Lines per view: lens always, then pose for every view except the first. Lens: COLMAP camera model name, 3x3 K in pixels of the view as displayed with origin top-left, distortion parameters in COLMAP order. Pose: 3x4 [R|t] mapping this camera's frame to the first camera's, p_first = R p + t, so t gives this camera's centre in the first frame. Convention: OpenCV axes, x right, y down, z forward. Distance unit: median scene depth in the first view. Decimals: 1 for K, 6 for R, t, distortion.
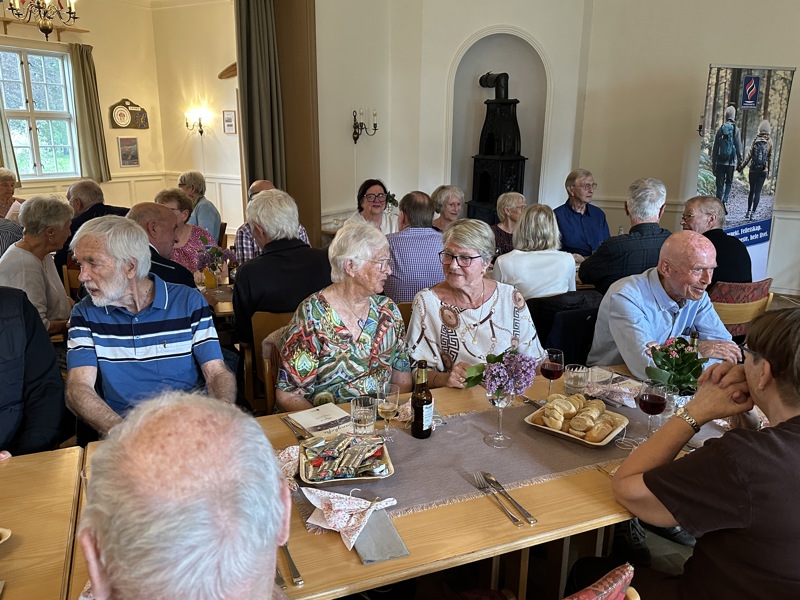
lens RADIAL K [[627.3, 0, 393.5], [0, 627.3, 296.9], [0, 0, 1]] dist [0.005998, 0.003549]
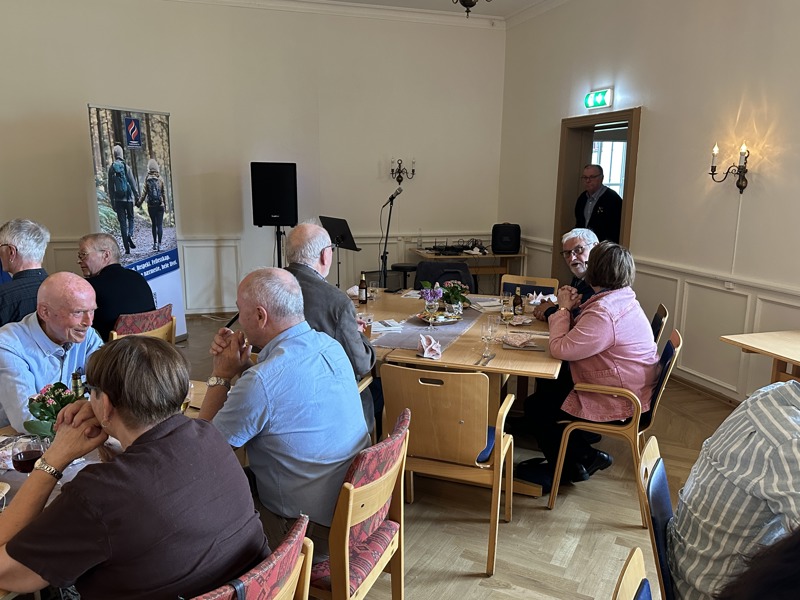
lens RADIAL K [[627.3, 0, 400.9], [0, 627.3, 298.0], [0, 0, 1]] dist [0.005998, 0.003549]
pose [[0.708858, -0.142354, 0.690836, 0.114659], [0.175402, 0.984232, 0.022833, 0.004468], [-0.683194, 0.104989, 0.722650, -0.048729]]
